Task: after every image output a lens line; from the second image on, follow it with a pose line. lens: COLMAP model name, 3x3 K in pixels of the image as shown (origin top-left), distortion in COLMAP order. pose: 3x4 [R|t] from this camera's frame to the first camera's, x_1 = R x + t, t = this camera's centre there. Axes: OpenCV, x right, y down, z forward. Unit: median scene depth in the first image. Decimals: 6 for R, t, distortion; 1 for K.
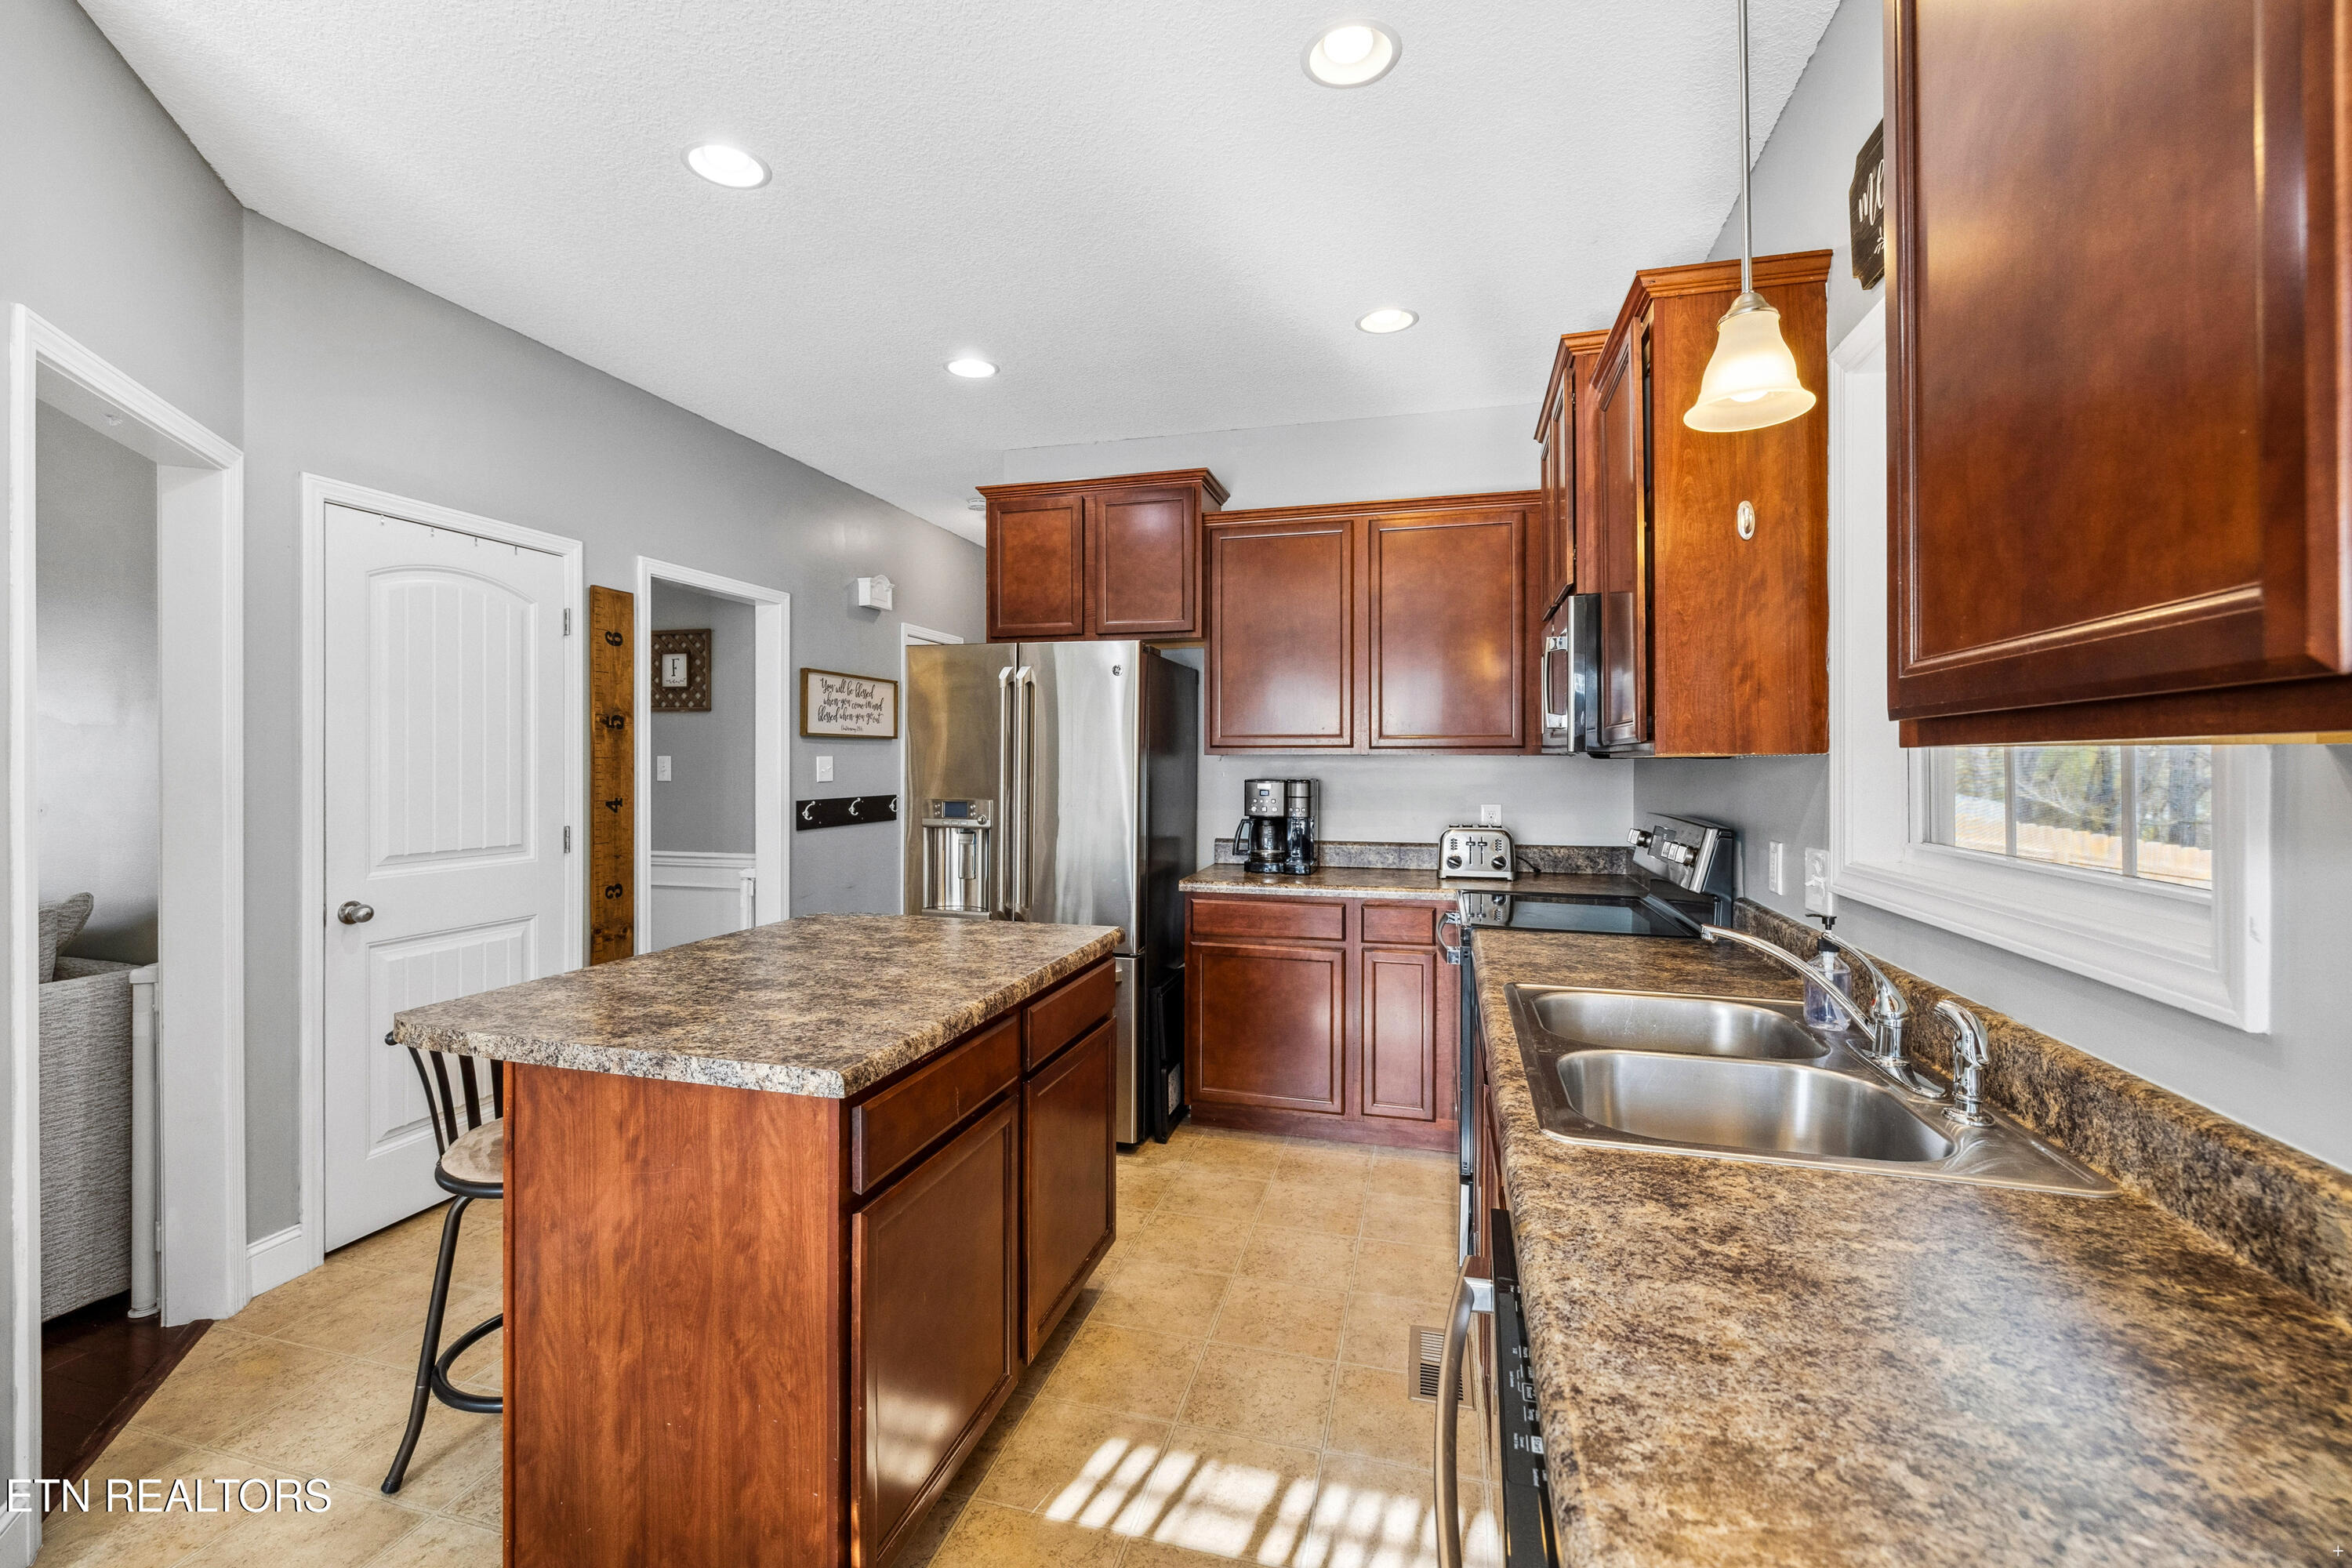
lens RADIAL K [[1001.4, 0, 1148.4], [0, 1001.4, 764.3], [0, 0, 1]] dist [-0.001830, 0.000720]
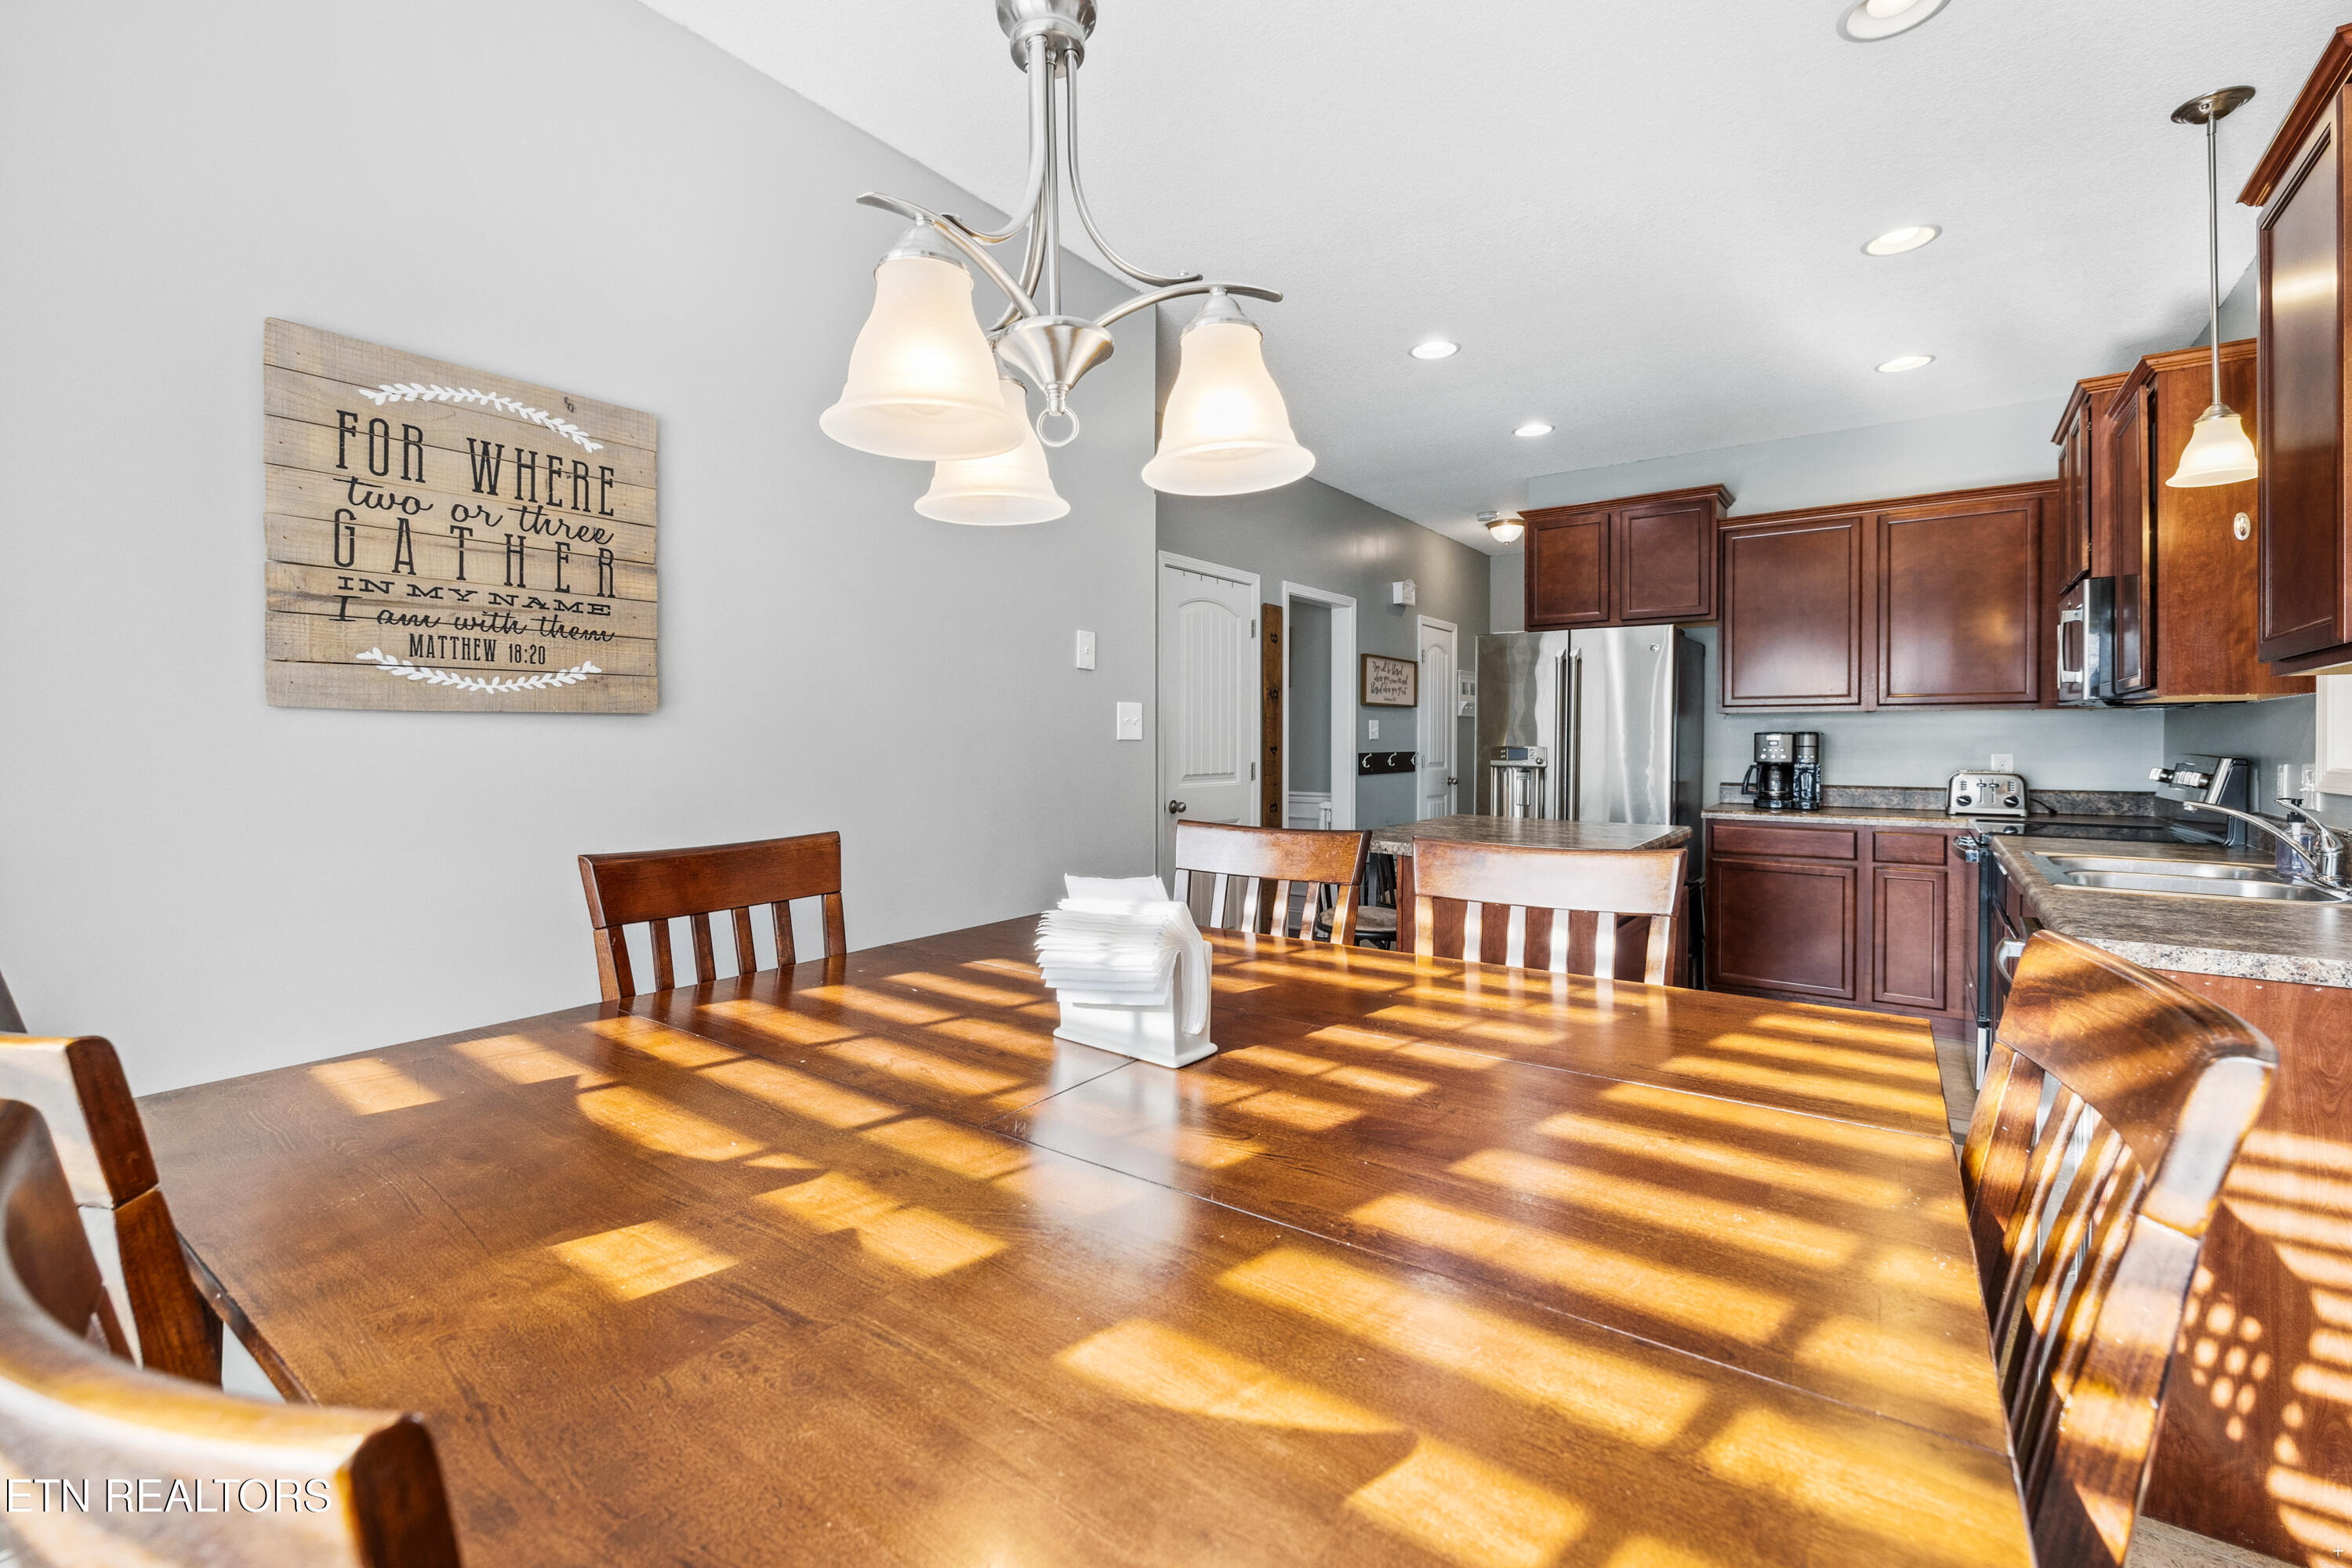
lens RADIAL K [[1001.4, 0, 1141.8], [0, 1001.4, 750.3], [0, 0, 1]] dist [-0.001830, 0.000720]
pose [[0.932311, 0.001967, -0.361651, -0.186379], [0.000413, 0.999979, 0.006503, 0.033037], [0.361656, -0.006212, 0.932291, -0.487478]]
